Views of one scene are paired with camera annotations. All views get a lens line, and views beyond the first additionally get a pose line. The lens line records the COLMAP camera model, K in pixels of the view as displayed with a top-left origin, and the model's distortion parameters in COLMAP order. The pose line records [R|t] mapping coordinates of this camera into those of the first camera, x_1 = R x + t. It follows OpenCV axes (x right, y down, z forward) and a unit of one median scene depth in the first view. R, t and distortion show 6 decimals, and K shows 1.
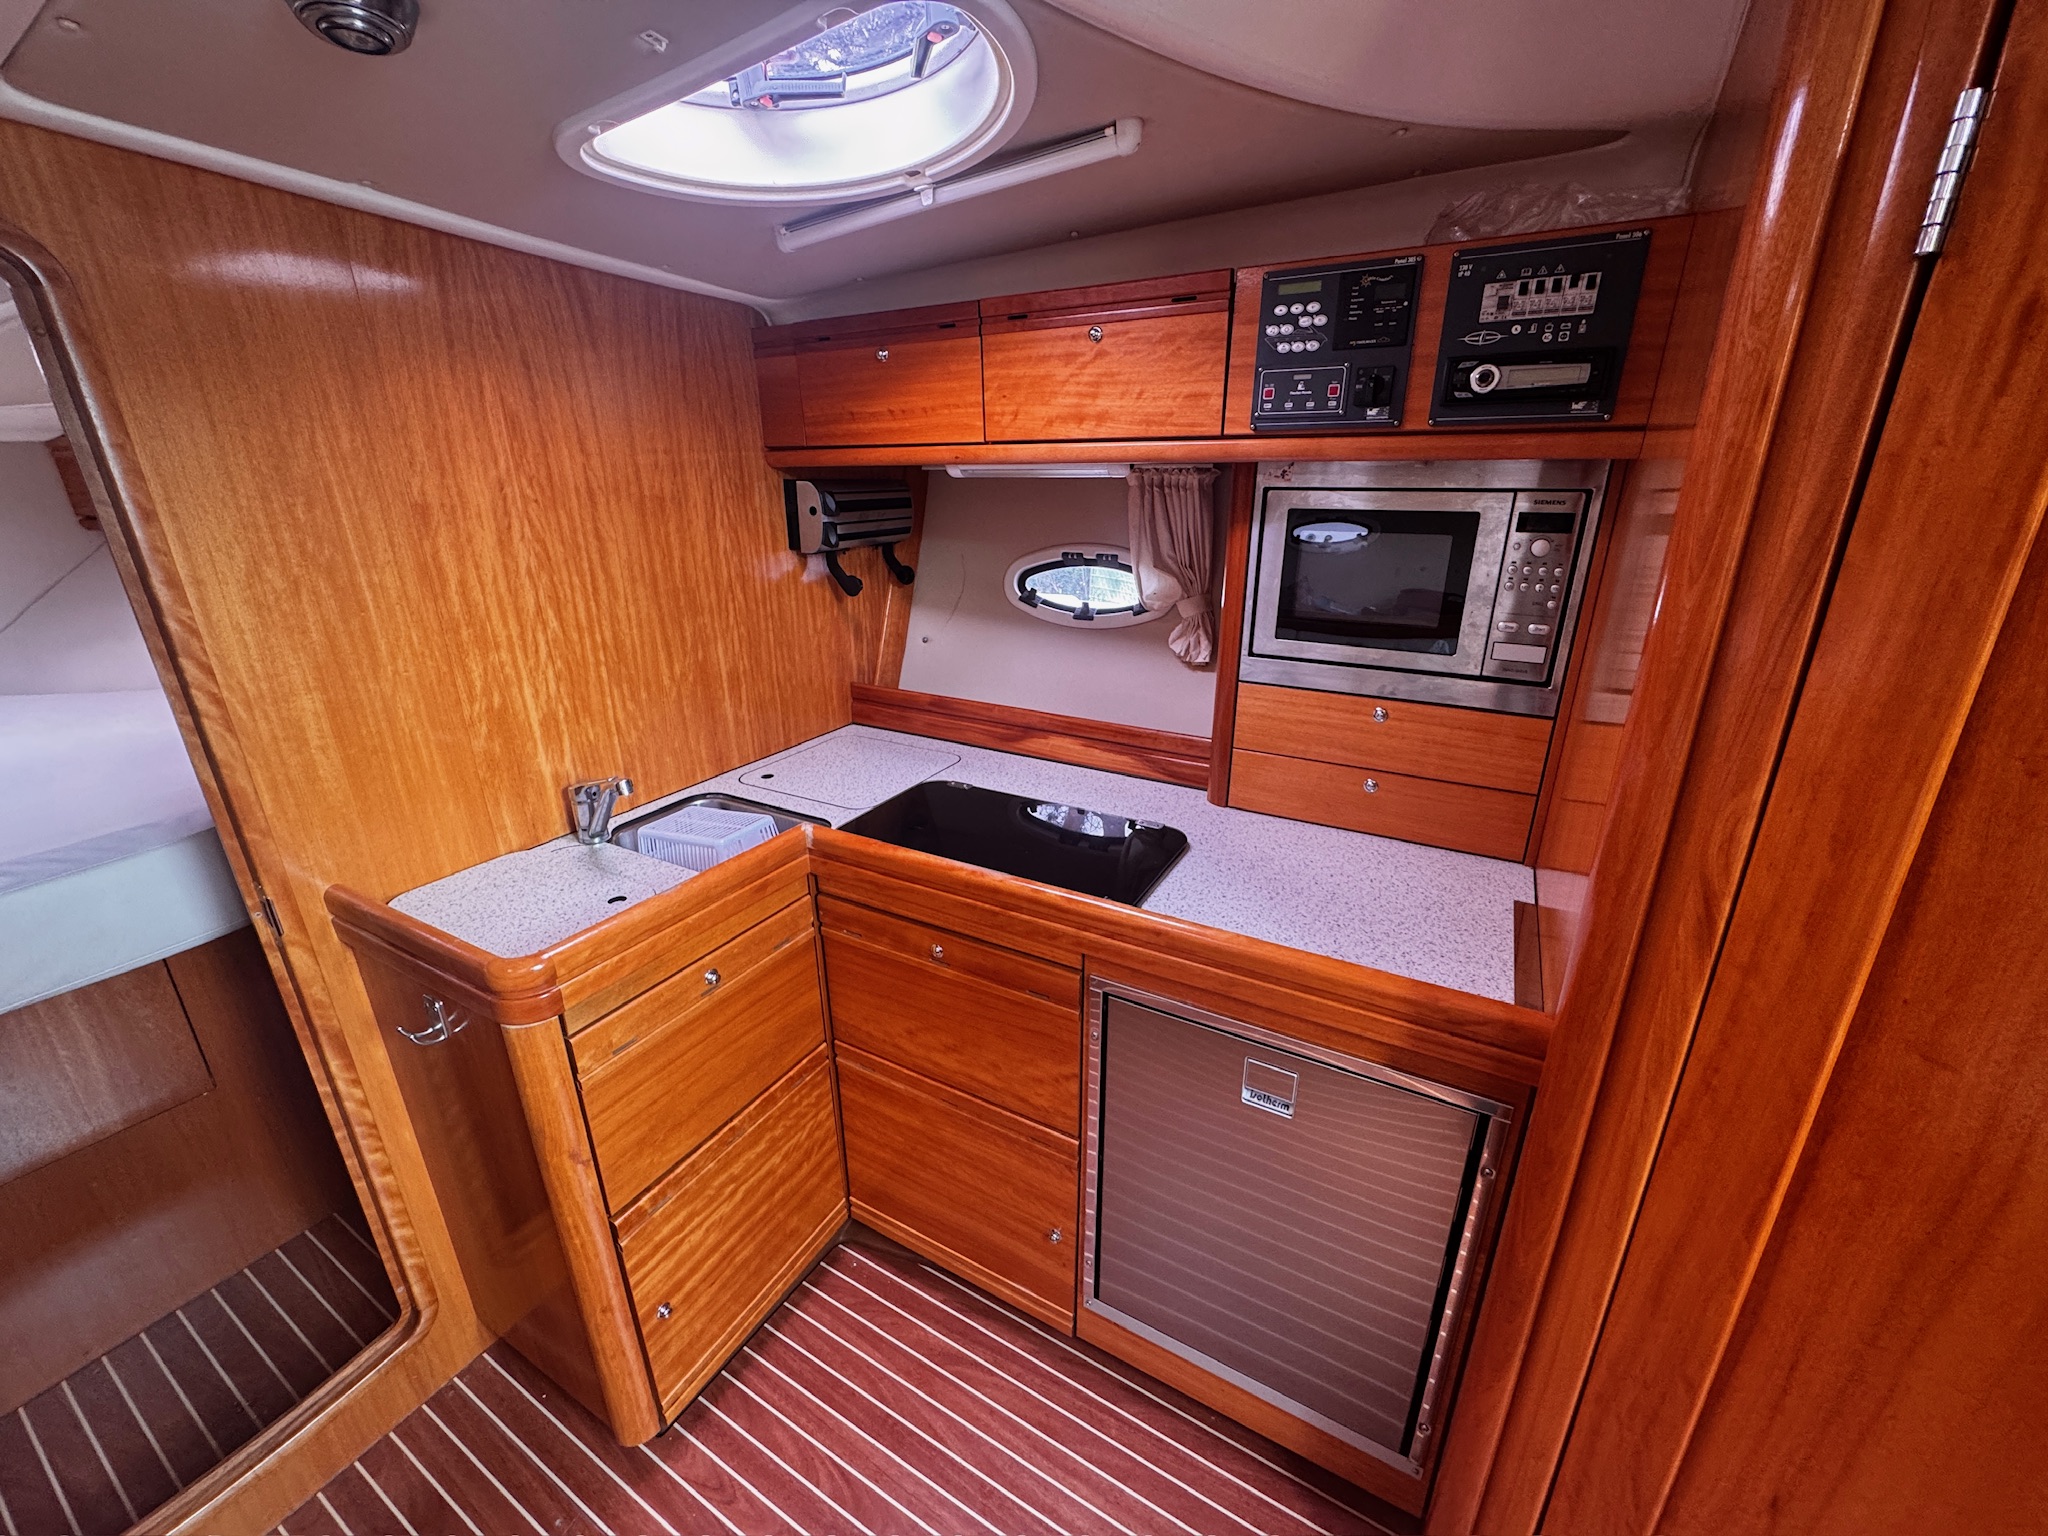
lens RADIAL K [[819.8, 0, 1020.4], [0, 819.8, 773.0], [0, 0, 1]] dist [0.000411, 0.000376]
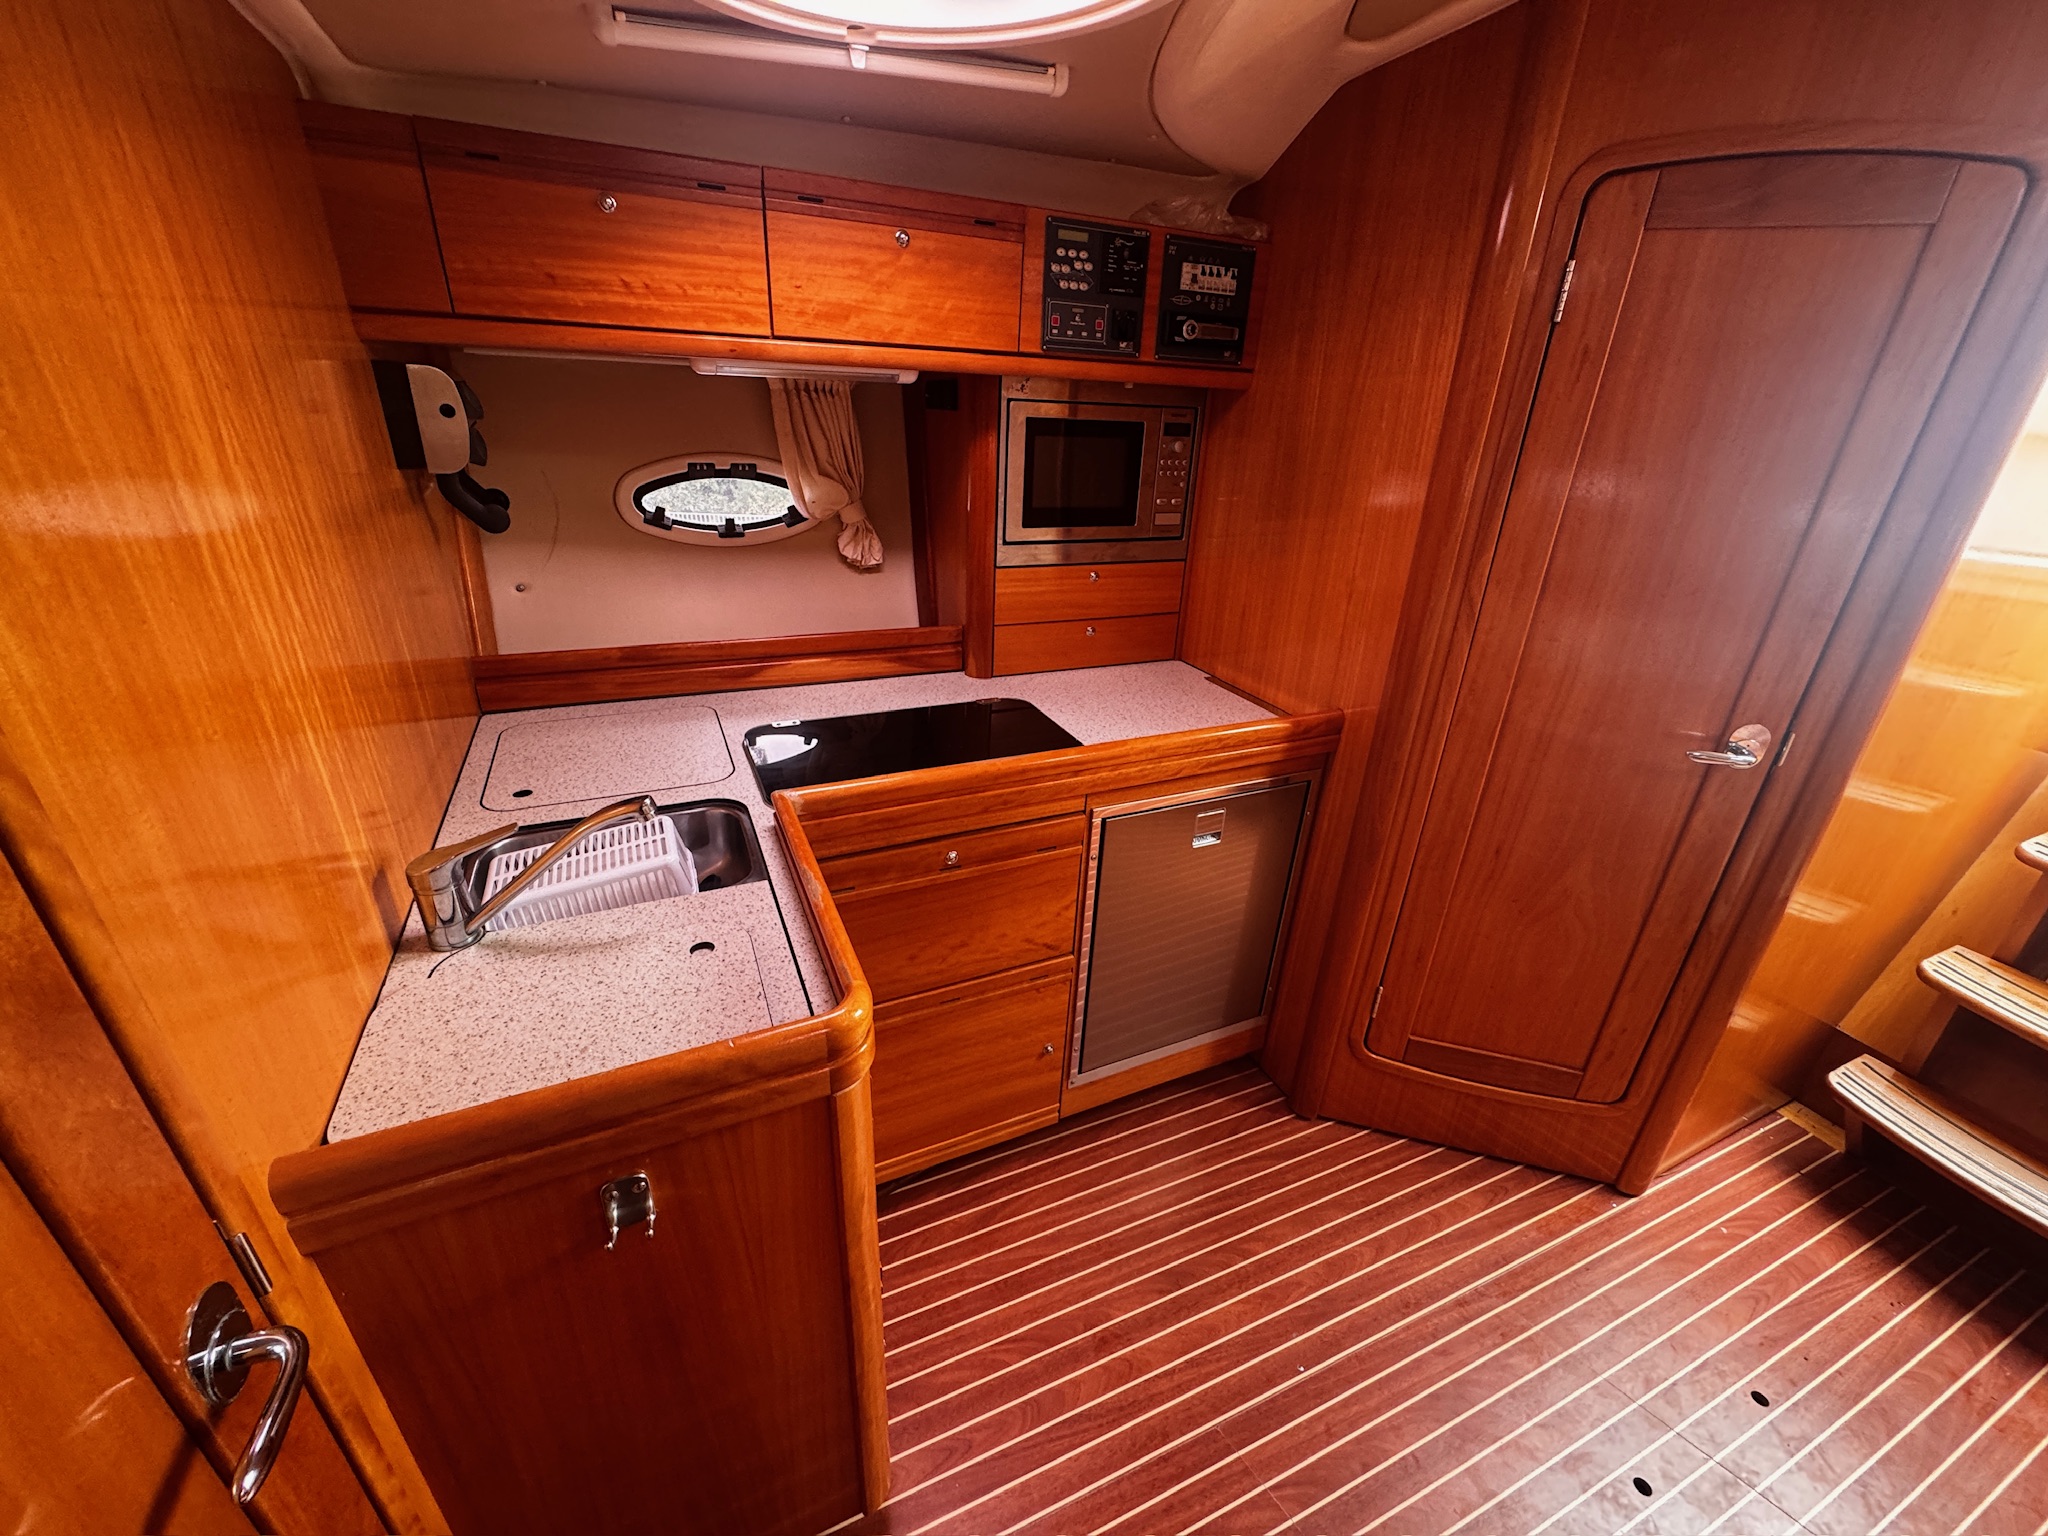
lens RADIAL K [[819.8, 0, 1020.4], [0, 819.8, 773.0], [0, 0, 1]] dist [0.000411, 0.000376]
pose [[0.580397, -0.313795, 0.751447, -0.835565], [0.236482, 0.947956, 0.213203, -0.089218], [-0.779241, 0.053961, 0.624398, 0.293880]]
